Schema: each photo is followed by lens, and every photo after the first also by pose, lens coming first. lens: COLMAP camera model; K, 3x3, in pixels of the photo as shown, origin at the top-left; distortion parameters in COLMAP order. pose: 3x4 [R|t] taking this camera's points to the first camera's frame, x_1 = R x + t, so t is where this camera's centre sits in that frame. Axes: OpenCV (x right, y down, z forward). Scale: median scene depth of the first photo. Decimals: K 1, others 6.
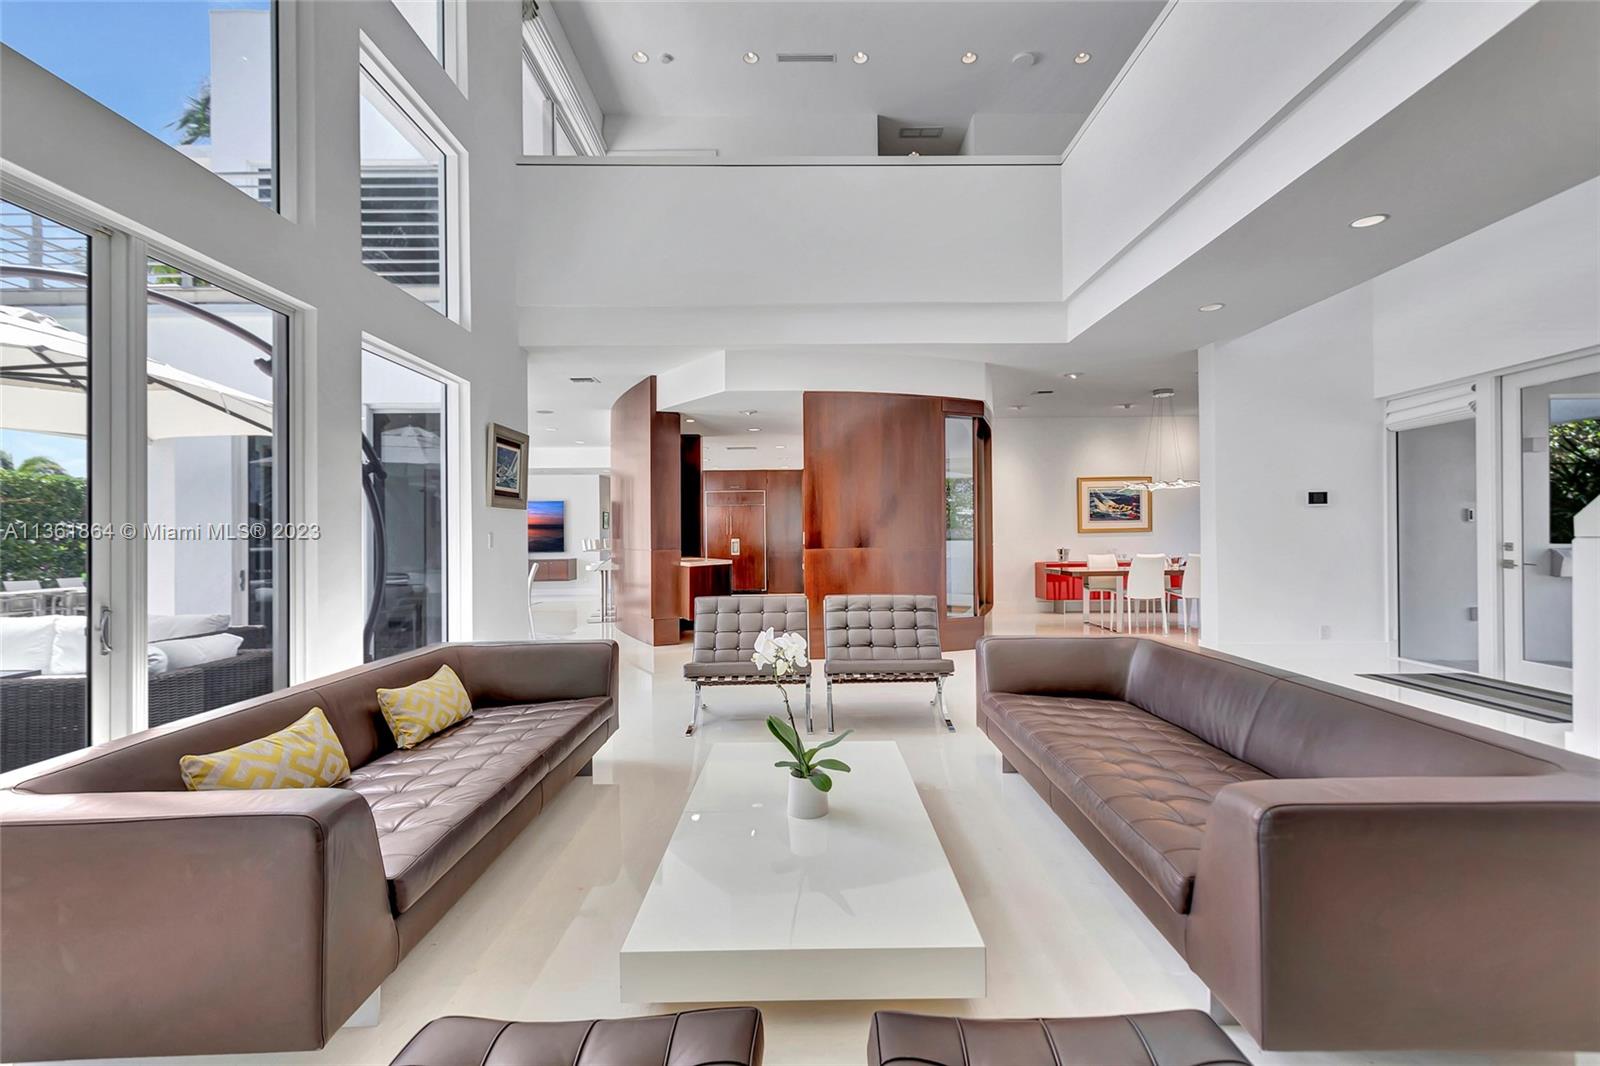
lens RADIAL K [[728.7, 0, 805.8], [0, 728.7, 534.2], [0, 0, 1]] dist [-0.000470, -0.000167]
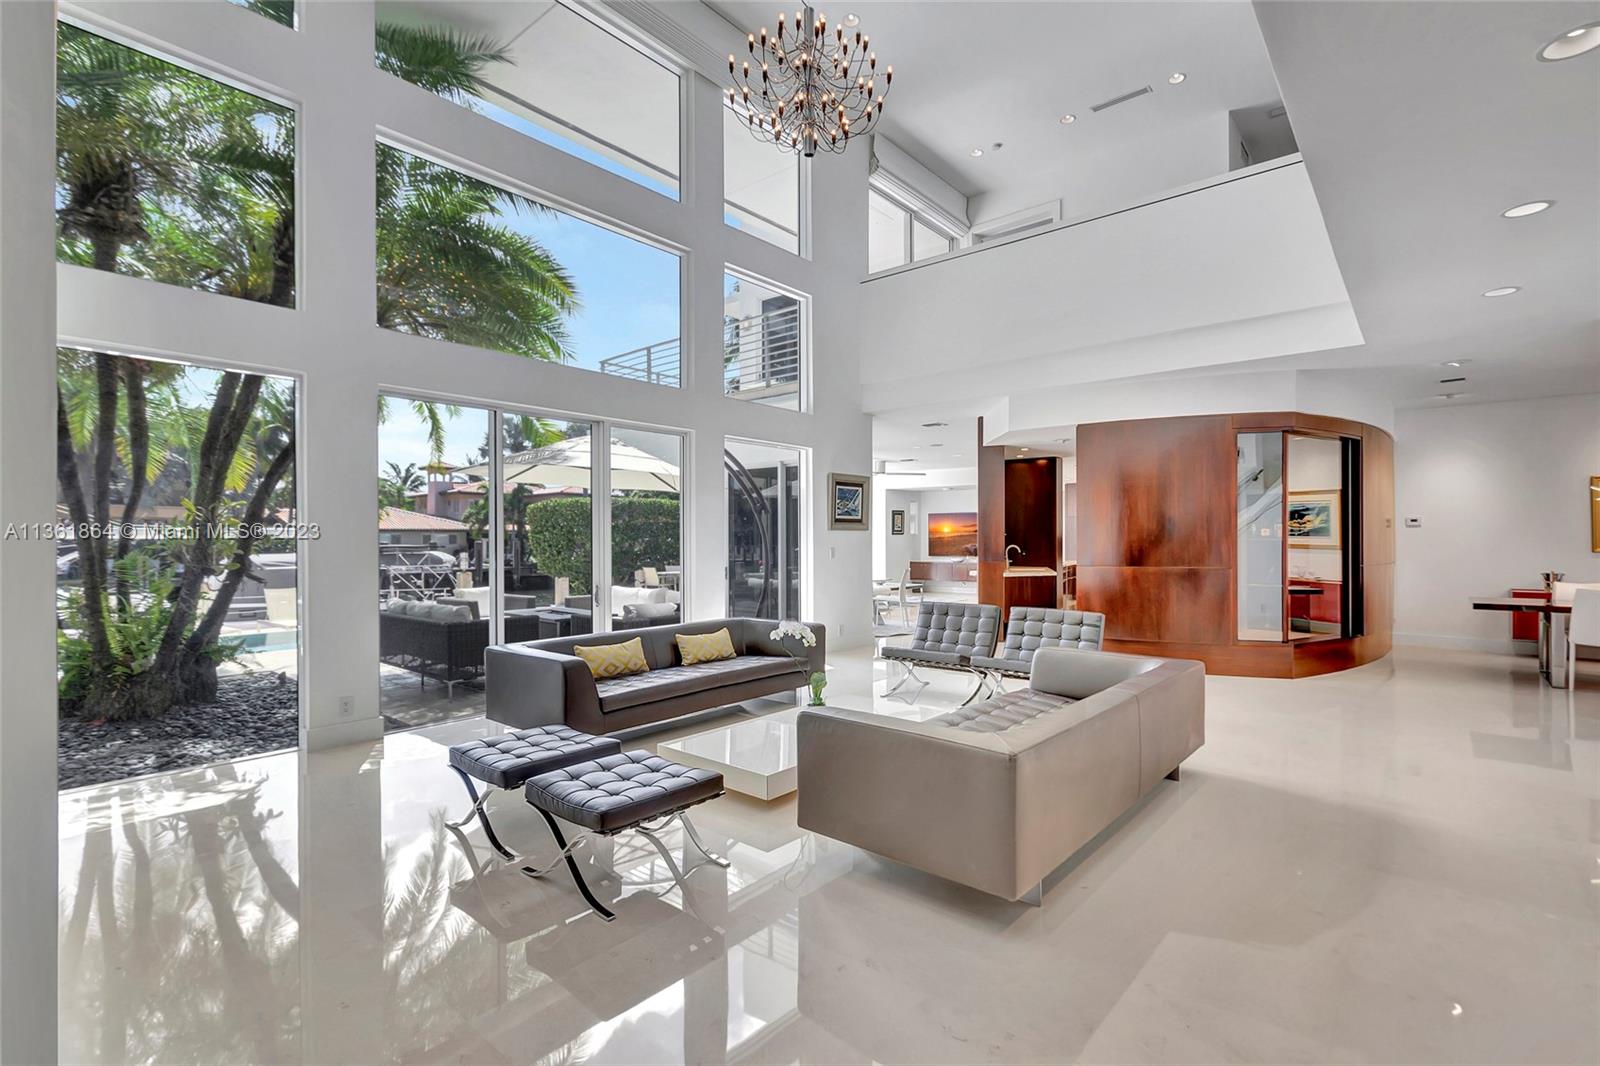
lens RADIAL K [[728.7, 0, 792.1], [0, 728.7, 534.5], [0, 0, 1]] dist [-0.000470, -0.000167]
pose [[0.748645, 0.006449, -0.662940, 0.430236], [-0.005332, 0.999979, 0.003706, -0.031214], [0.662950, 0.000761, 0.748663, -0.129742]]
